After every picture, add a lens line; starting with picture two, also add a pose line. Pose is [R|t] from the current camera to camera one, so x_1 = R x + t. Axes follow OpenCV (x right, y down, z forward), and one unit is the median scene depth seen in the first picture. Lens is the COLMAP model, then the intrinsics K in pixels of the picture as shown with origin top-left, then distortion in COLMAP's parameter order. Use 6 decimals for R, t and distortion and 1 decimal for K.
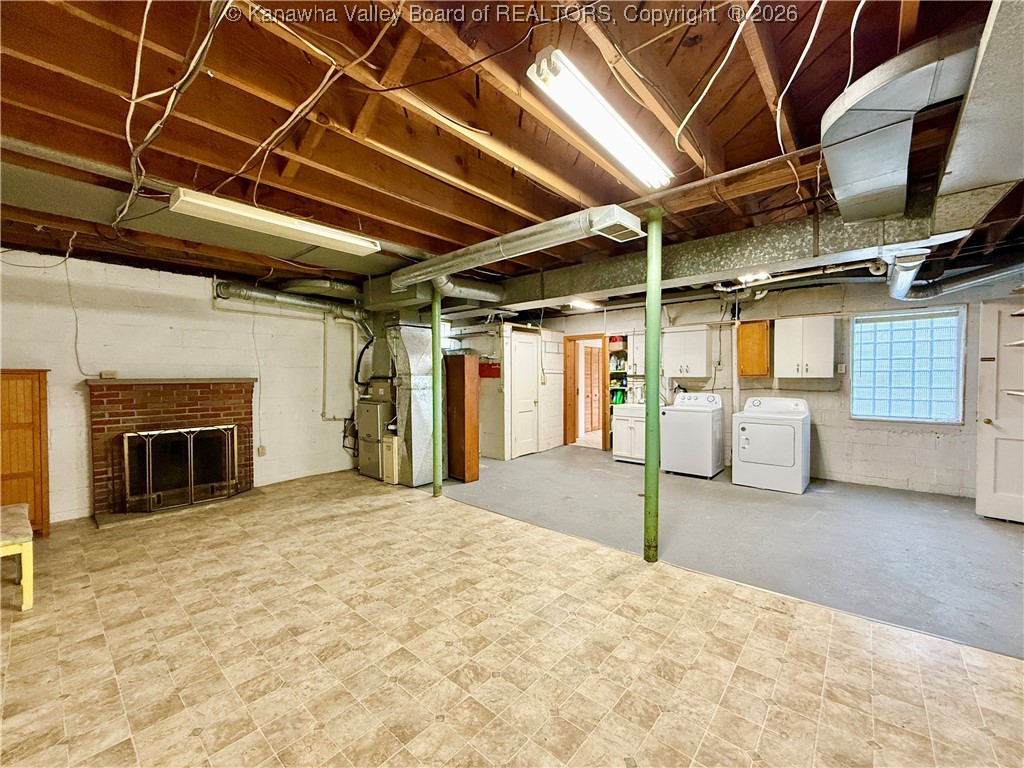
lens RADIAL K [[407.3, 0, 511.5], [0, 407.3, 382.5], [0, 0, 1]] dist [0.000650, -0.000287]
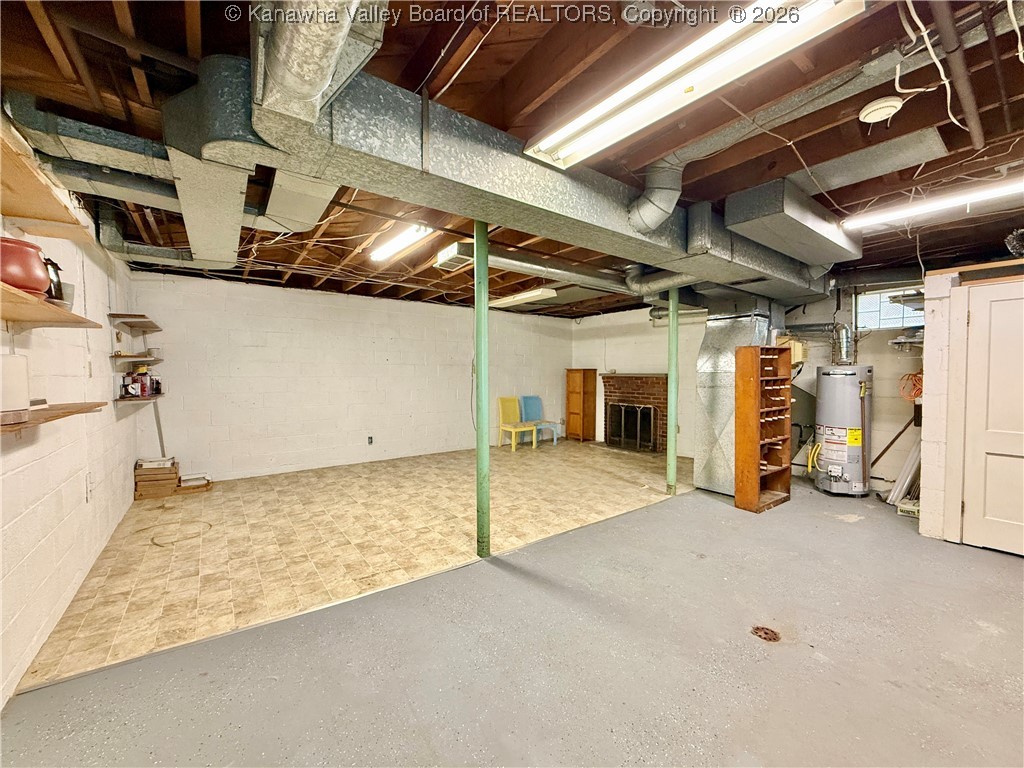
lens RADIAL K [[407.3, 0, 512.7], [0, 407.3, 379.4], [0, 0, 1]] dist [0.000650, -0.000287]
pose [[-0.213592, 0.023984, -0.976628, 1.247045], [-0.019502, 0.999395, 0.028809, -0.030505], [0.976728, 0.025199, -0.212995, 1.216434]]
